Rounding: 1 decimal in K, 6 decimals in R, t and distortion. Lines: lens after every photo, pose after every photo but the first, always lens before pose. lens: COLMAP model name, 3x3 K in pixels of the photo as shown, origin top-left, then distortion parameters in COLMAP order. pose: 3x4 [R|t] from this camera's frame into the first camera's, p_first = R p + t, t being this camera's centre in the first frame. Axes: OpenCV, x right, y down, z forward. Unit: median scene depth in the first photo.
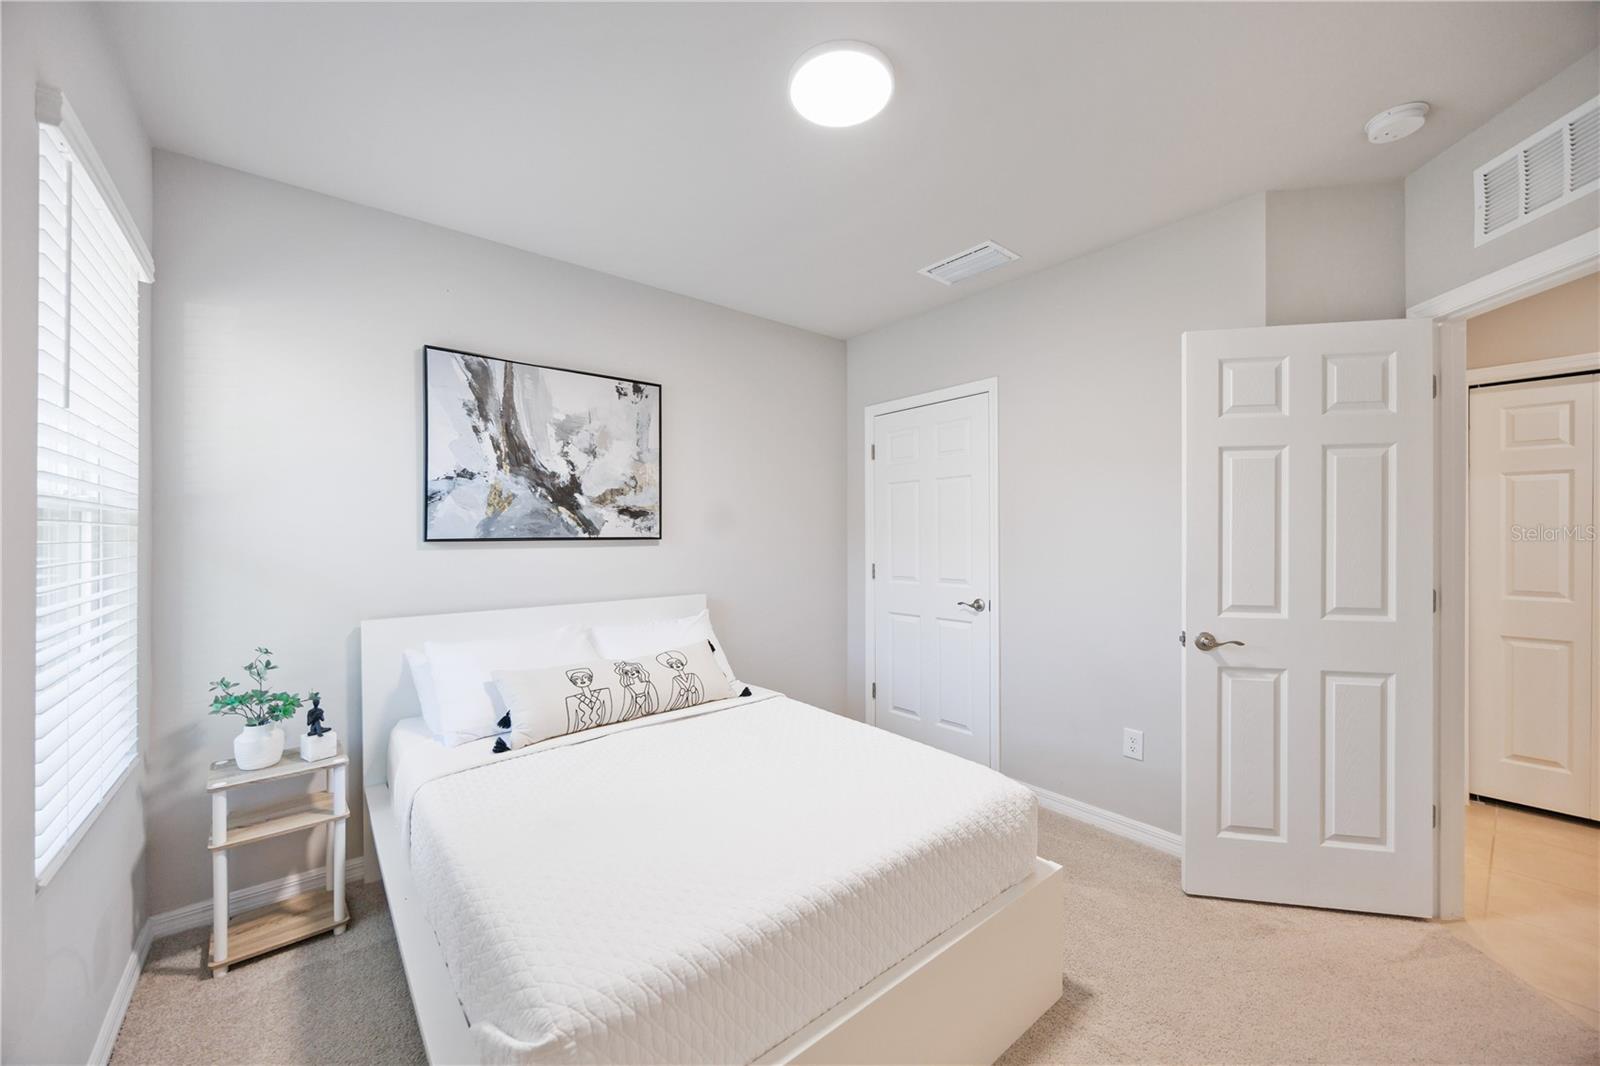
lens RADIAL K [[608.9, 0, 800.0], [0, 608.9, 533.0], [0, 0, 1]] dist [0.000243, -0.000086]
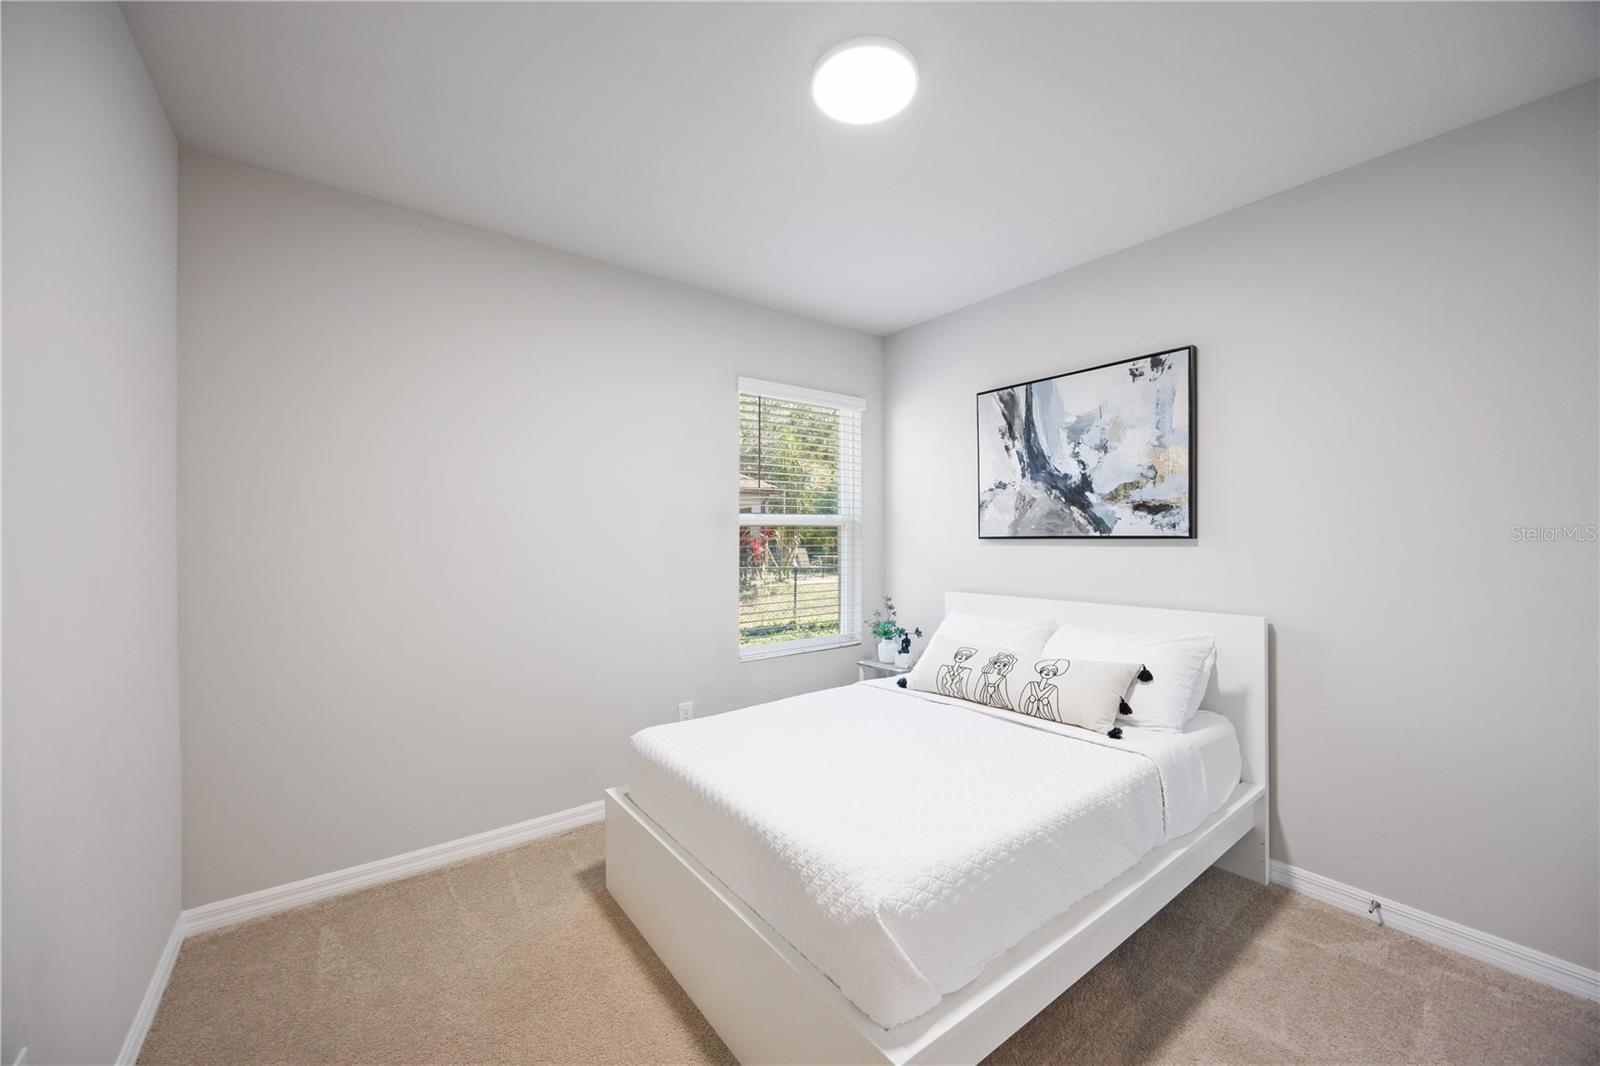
lens RADIAL K [[608.9, 0, 800.0], [0, 608.9, 533.0], [0, 0, 1]] dist [0.000243, -0.000086]
pose [[-0.037606, -0.002203, -0.999290, 0.664240], [0.006411, 0.999976, -0.002445, 0.001770], [0.999272, -0.006499, -0.037591, 0.581186]]
